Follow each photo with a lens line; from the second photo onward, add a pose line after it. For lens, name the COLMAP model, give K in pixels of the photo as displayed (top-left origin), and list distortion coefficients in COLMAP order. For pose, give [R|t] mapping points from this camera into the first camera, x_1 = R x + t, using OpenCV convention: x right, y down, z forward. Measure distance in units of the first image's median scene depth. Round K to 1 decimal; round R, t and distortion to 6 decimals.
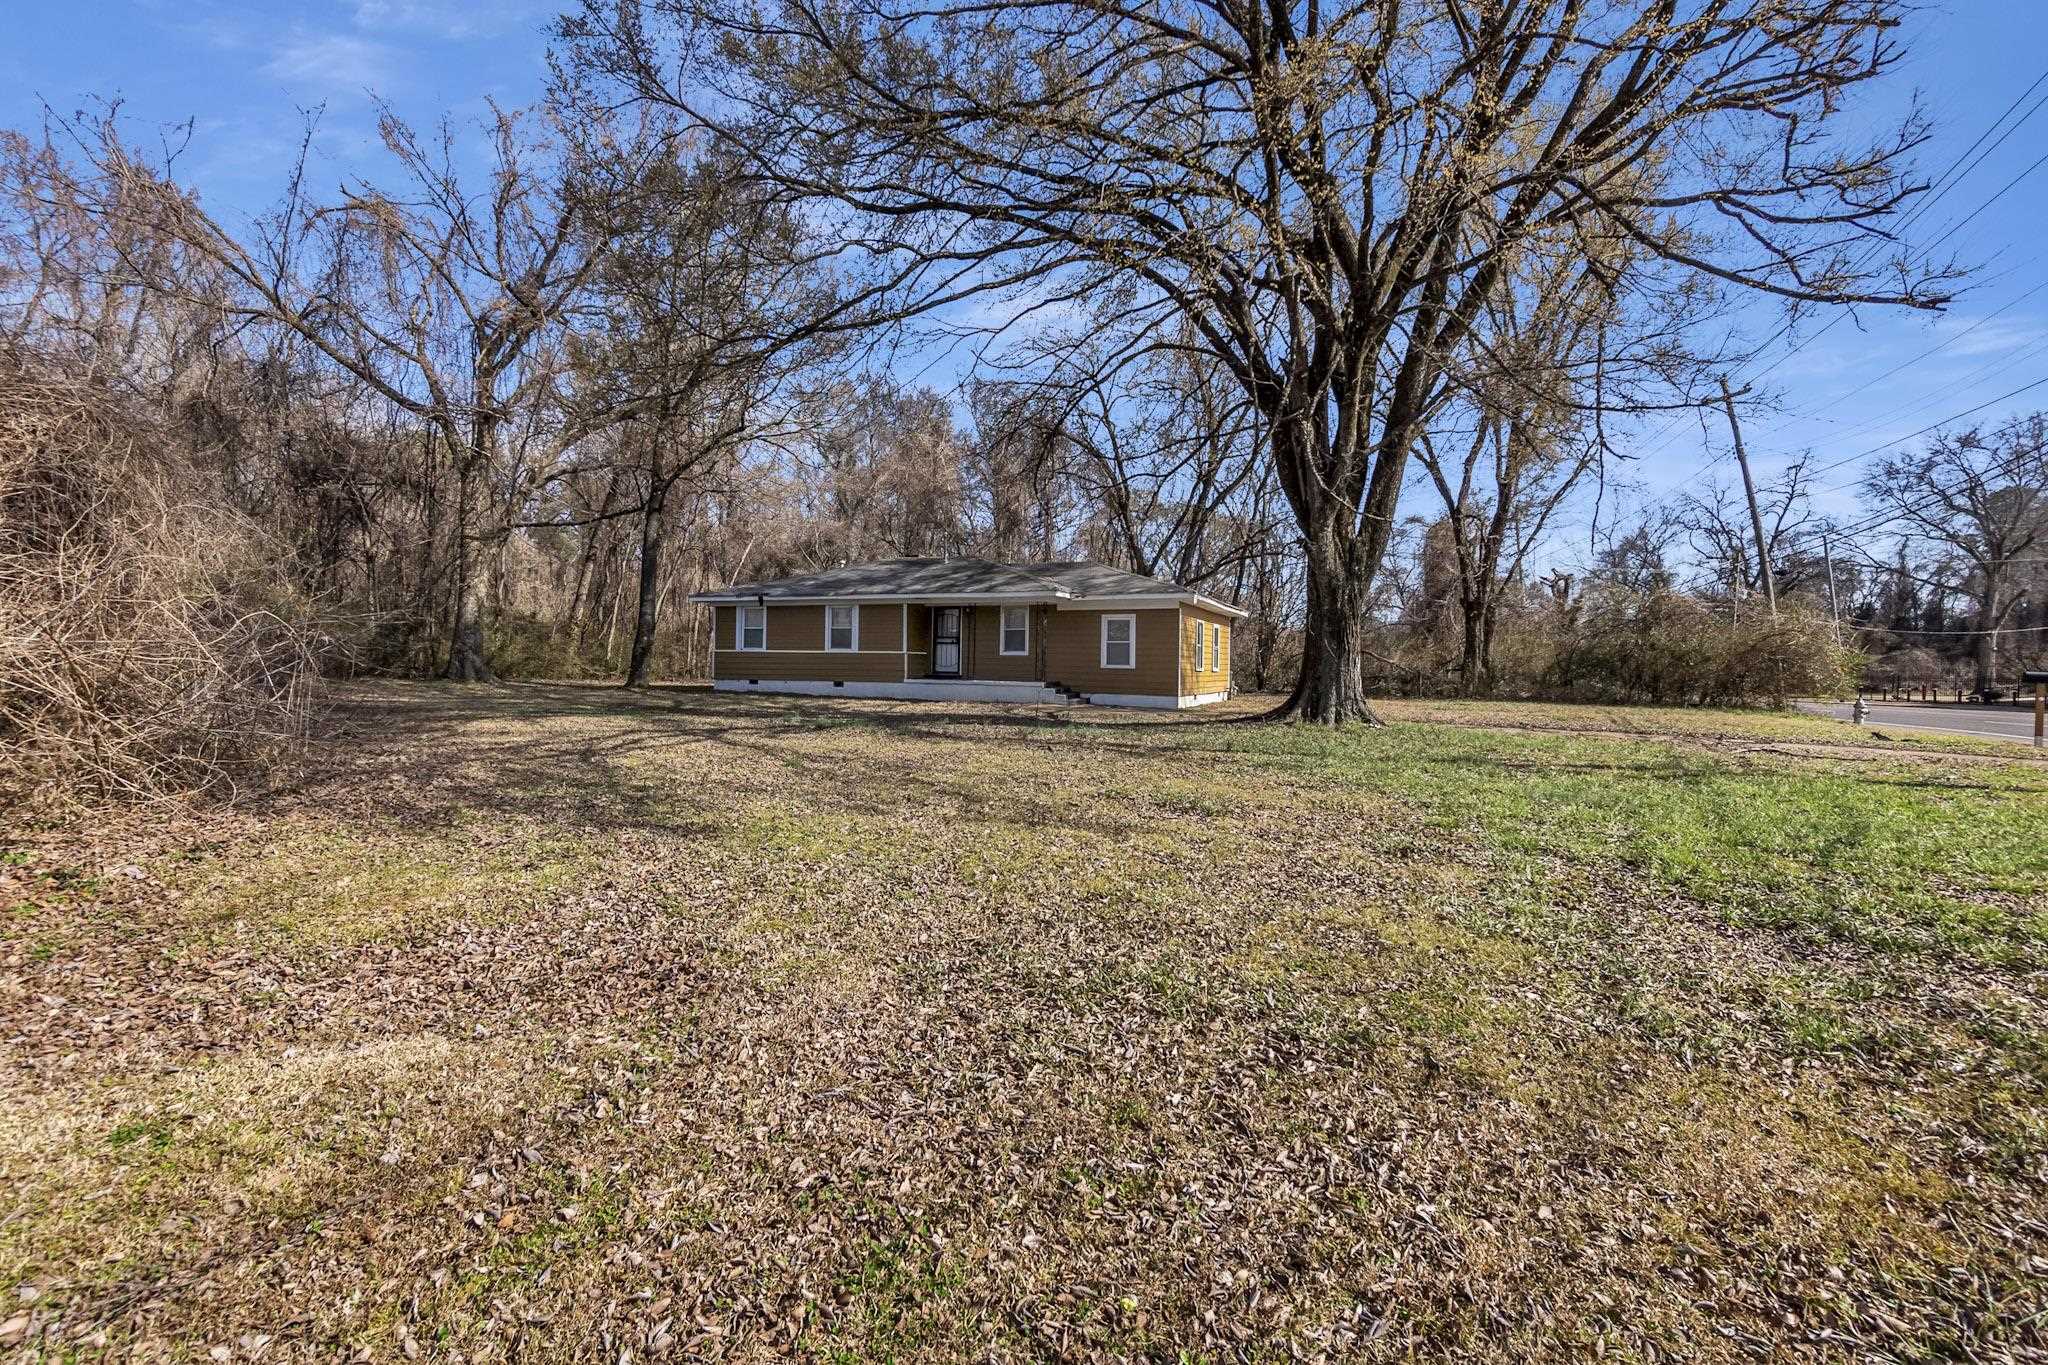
lens RADIAL K [[910.0, 0, 1026.6], [0, 910.0, 675.0], [0, 0, 1]] dist [-0.007715, 0.000507]
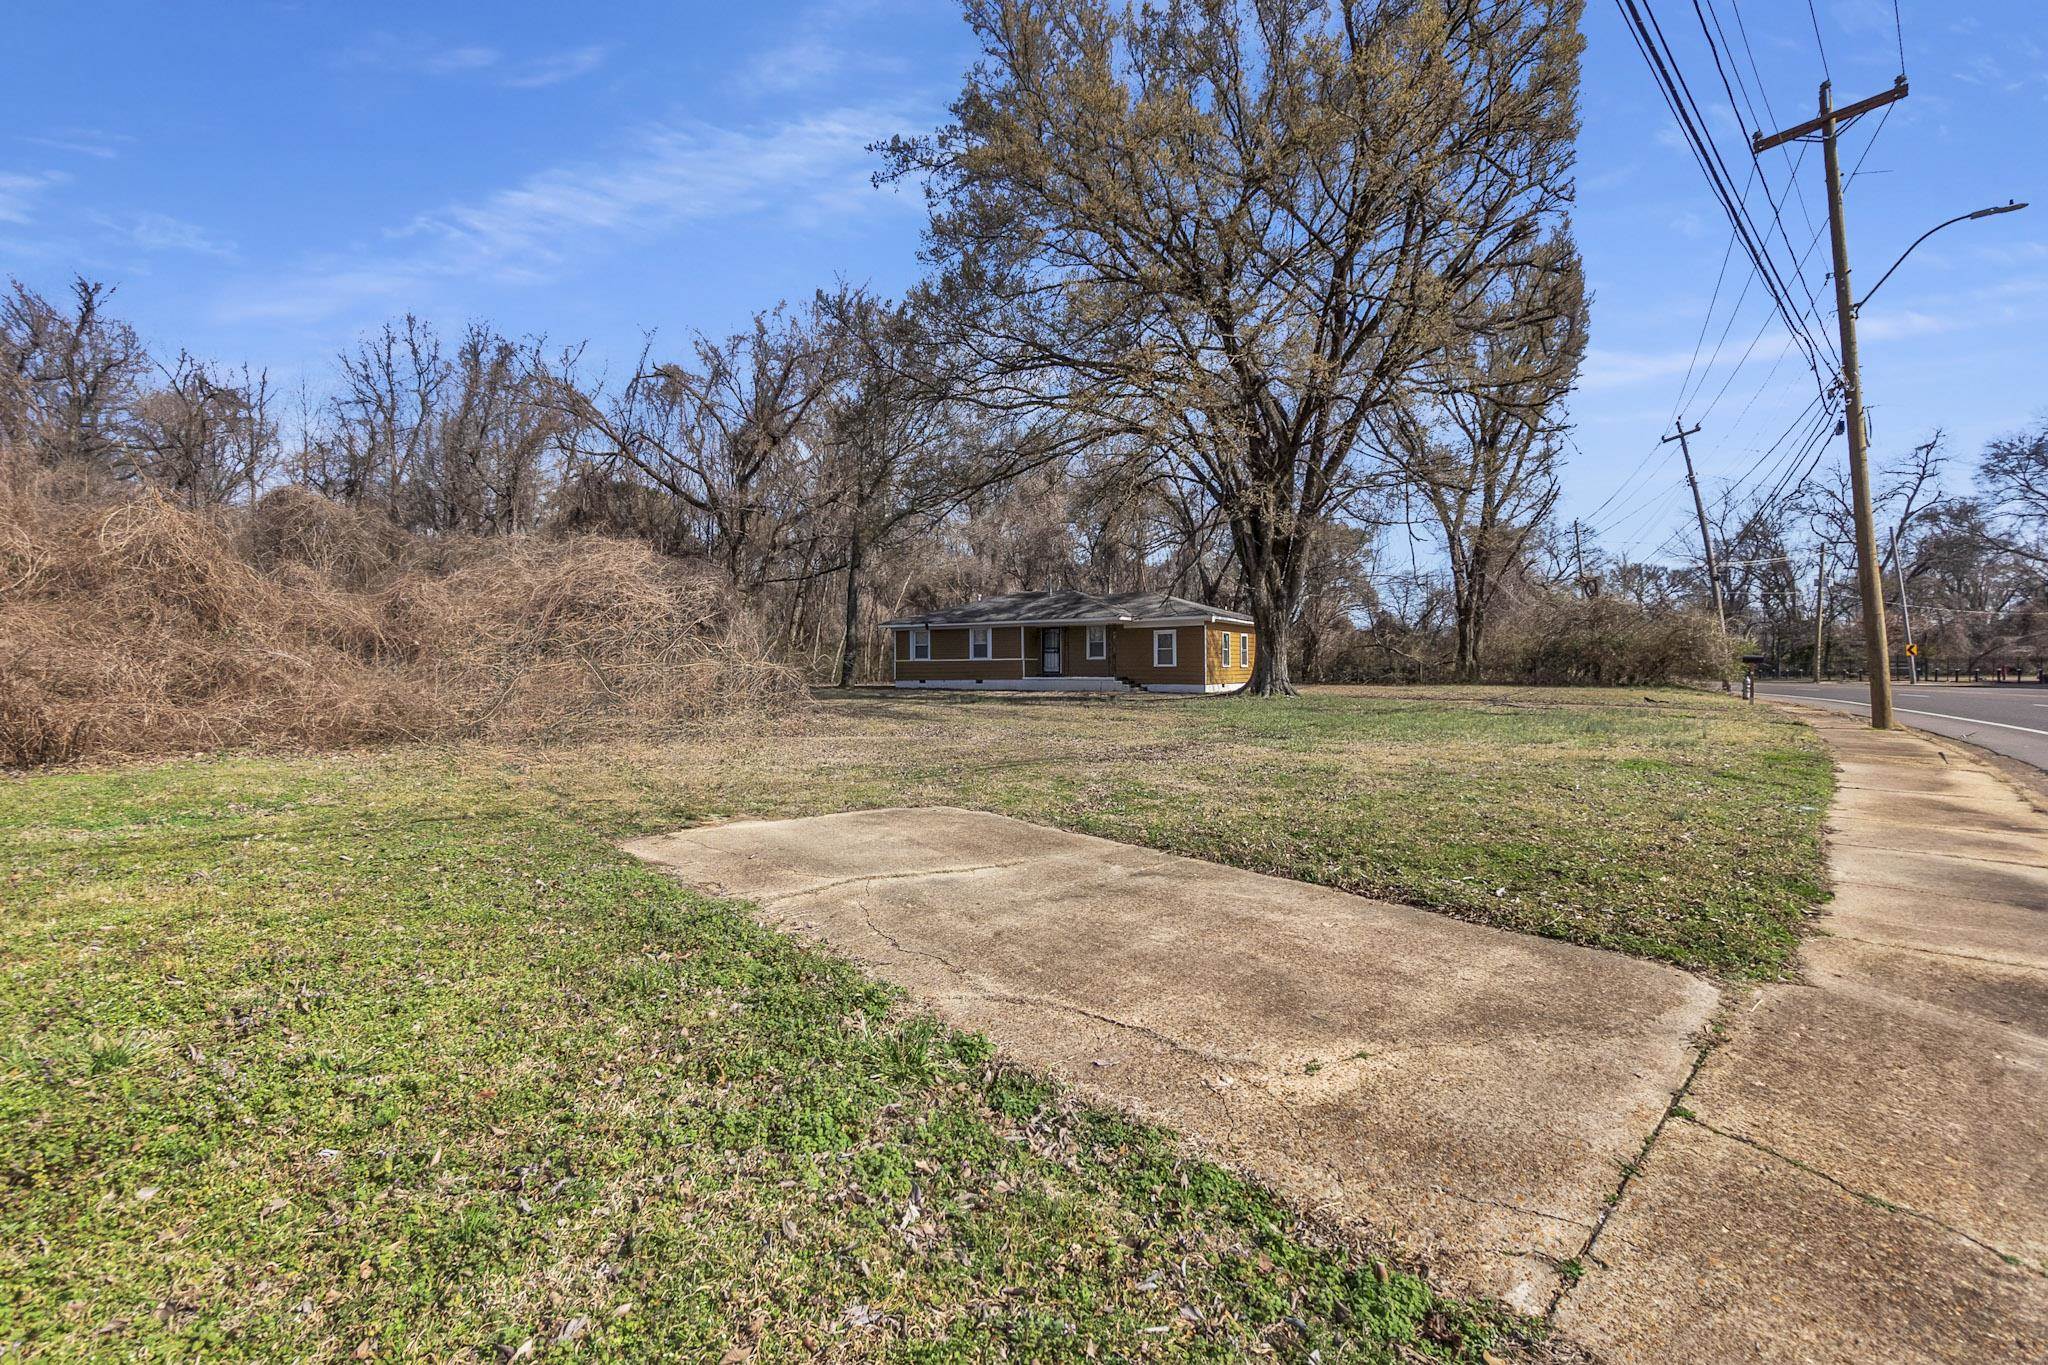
lens RADIAL K [[910.0, 0, 1015.7], [0, 910.0, 684.5], [0, 0, 1]] dist [-0.007715, 0.000507]
pose [[0.987774, -0.019259, -0.154698, 0.080041], [0.020409, 0.999775, 0.005850, 0.007181], [0.154550, -0.008935, 0.987945, -0.447804]]
